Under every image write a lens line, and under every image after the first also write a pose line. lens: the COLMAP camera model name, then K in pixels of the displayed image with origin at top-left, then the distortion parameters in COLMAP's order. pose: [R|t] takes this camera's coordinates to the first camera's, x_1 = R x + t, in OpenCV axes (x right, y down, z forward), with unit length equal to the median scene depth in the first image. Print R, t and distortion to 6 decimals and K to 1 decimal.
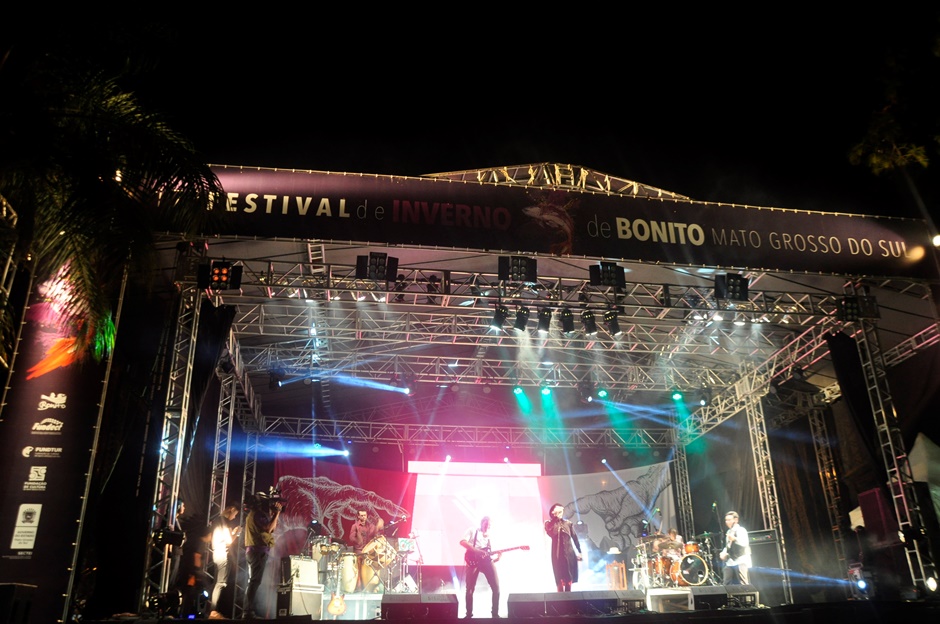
lens RADIAL K [[731.8, 0, 477.9], [0, 731.8, 315.9], [0, 0, 1]] dist [-0.154779, 0.121836]
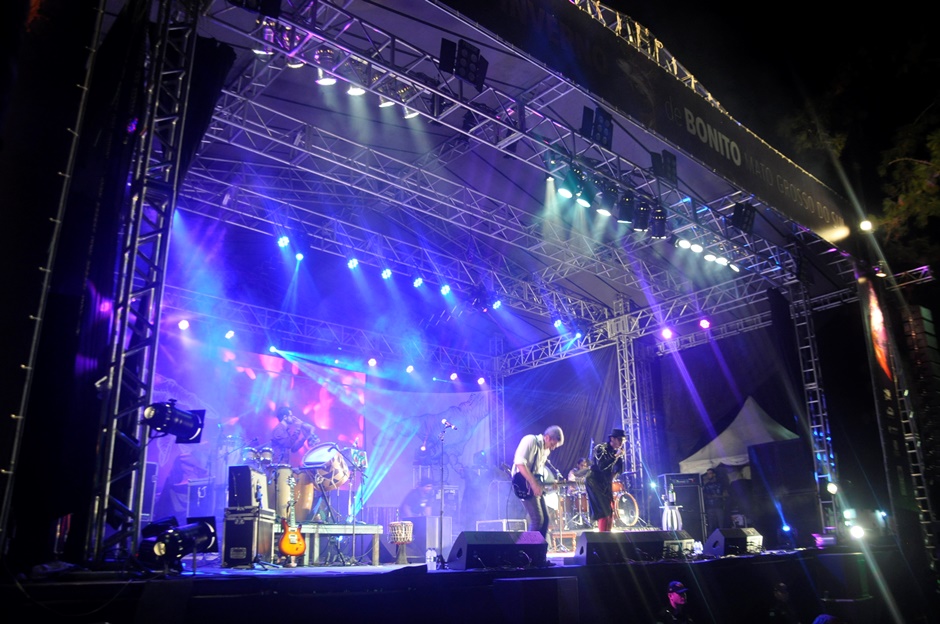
lens RADIAL K [[731.8, 0, 479.0], [0, 731.8, 316.5], [0, 0, 1]] dist [-0.154779, 0.121836]
pose [[0.846170, 0.172760, 0.504133, -0.404923], [-0.220081, 0.974842, 0.035332, 0.131972], [-0.485346, -0.140847, 0.862903, 0.348000]]
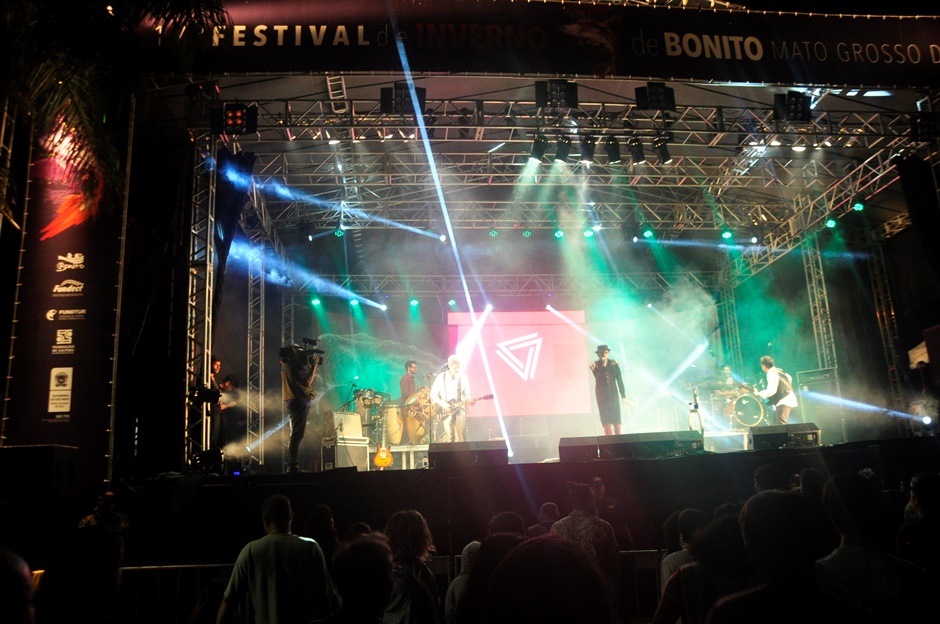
lens RADIAL K [[731.8, 0, 477.4], [0, 731.8, 315.1], [0, 0, 1]] dist [-0.154779, 0.121836]
pose [[0.997825, -0.039840, -0.052511, -0.007922], [0.049035, 0.981045, 0.187474, 0.031790], [0.044046, -0.189641, 0.980865, 0.060200]]
